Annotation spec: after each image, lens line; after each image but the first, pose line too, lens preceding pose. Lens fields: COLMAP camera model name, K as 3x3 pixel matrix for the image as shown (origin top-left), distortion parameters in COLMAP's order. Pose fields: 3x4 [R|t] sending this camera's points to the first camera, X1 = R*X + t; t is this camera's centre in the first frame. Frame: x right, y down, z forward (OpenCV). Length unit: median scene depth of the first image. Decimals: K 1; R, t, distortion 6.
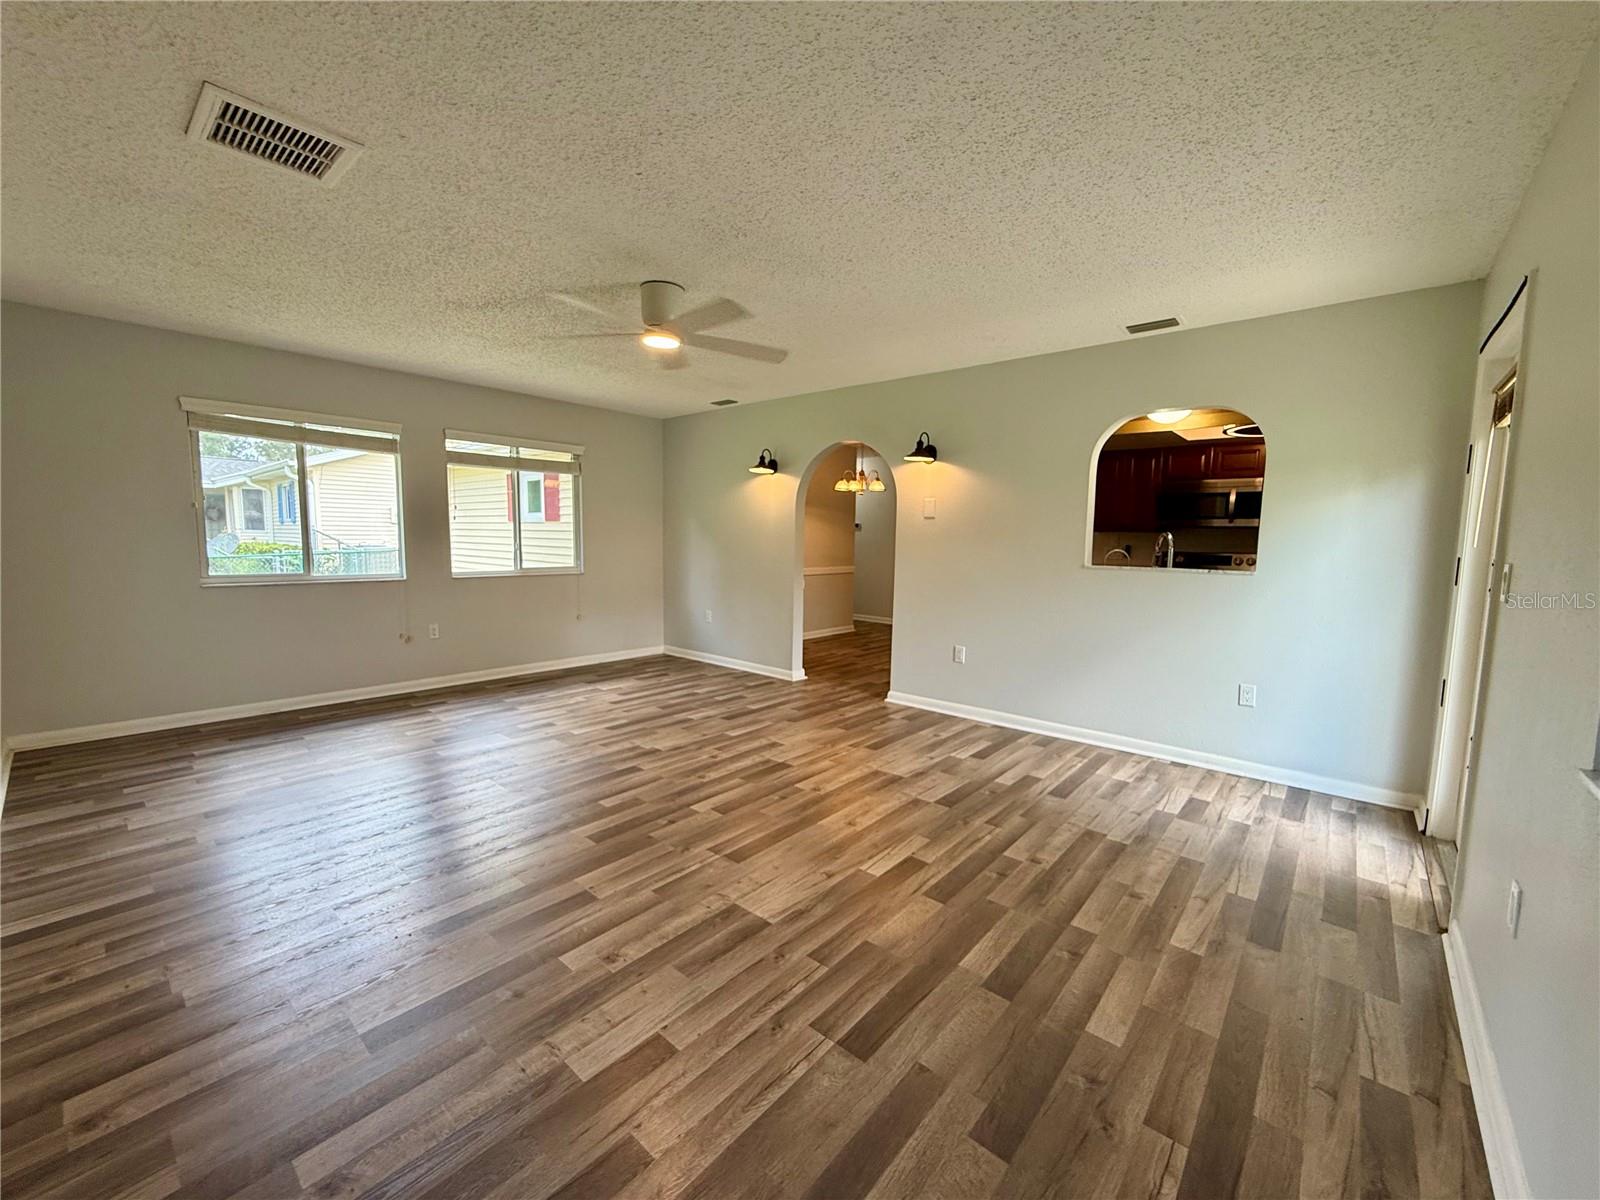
lens RADIAL K [[638.9, 0, 796.5], [0, 638.9, 600.3], [0, 0, 1]] dist [-0.000277, -0.000227]
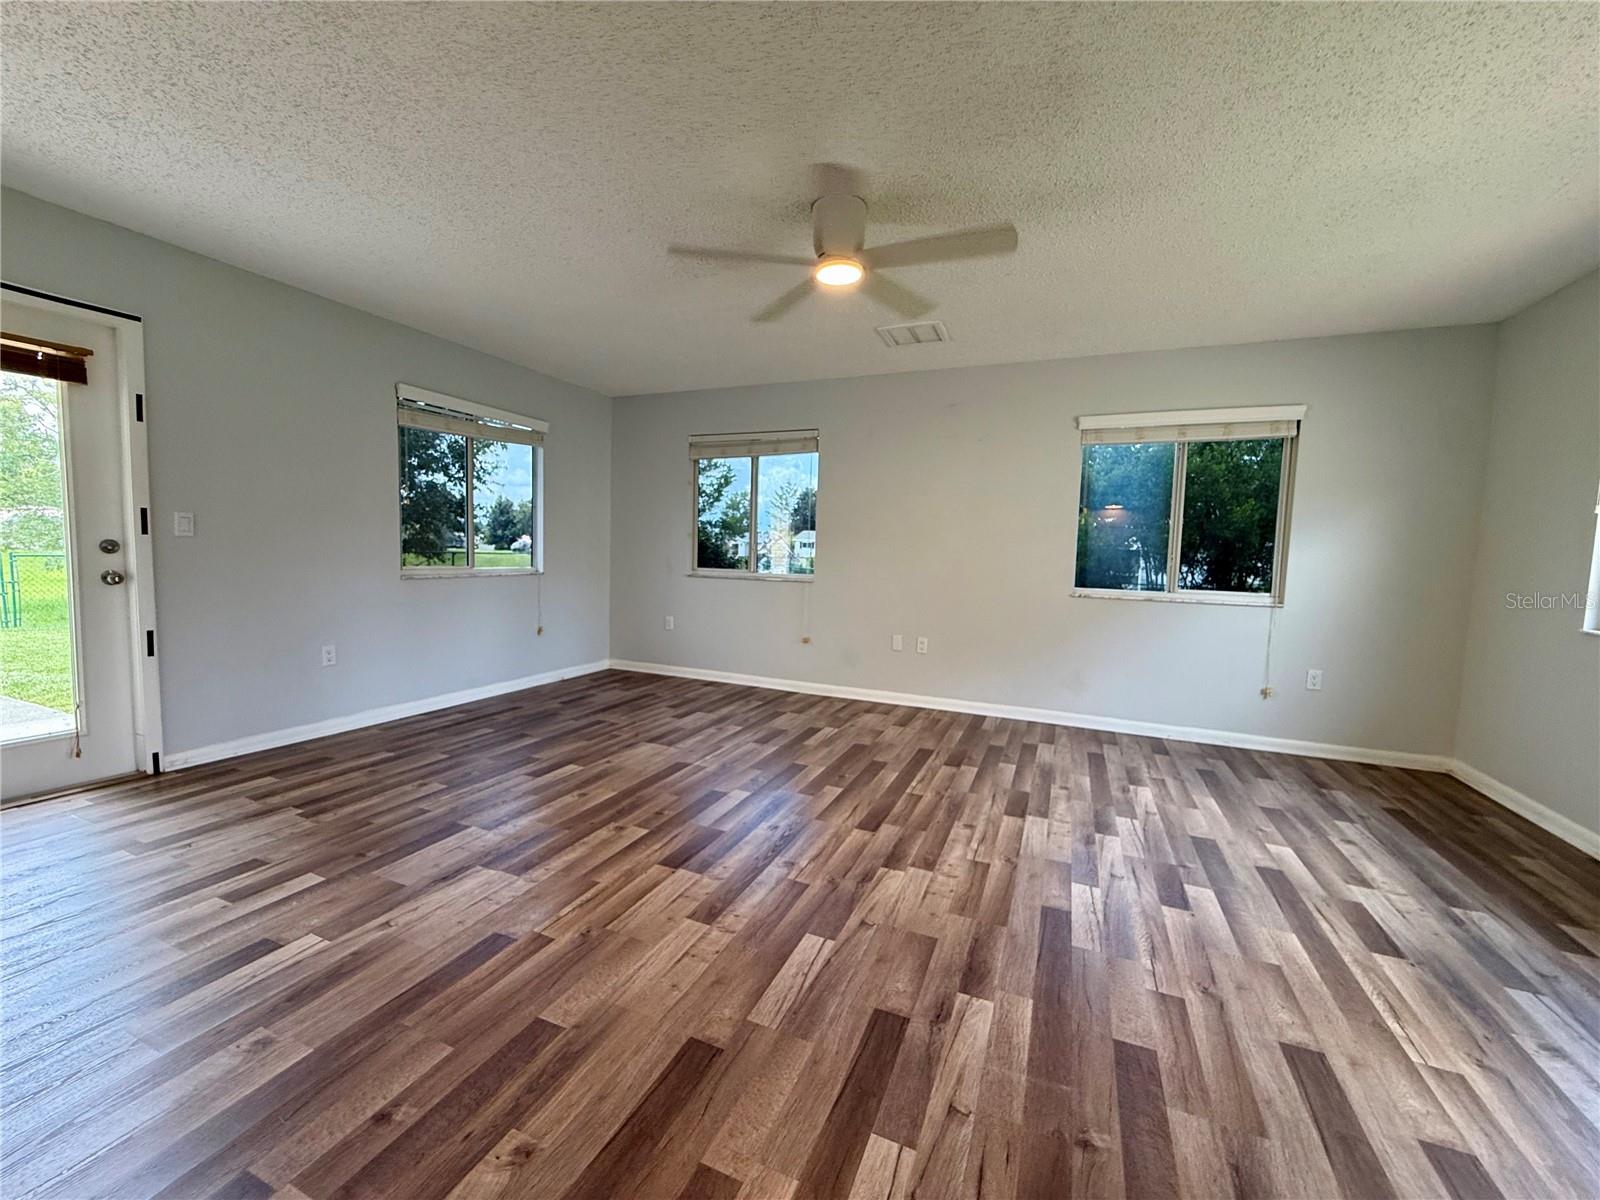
lens RADIAL K [[638.9, 0, 796.5], [0, 638.9, 600.3], [0, 0, 1]] dist [-0.000277, -0.000227]
pose [[-0.951170, -0.021809, -0.307895, 0.068668], [-0.076605, 0.982972, 0.167026, -0.124602], [0.299010, 0.182457, -0.936644, 1.659946]]
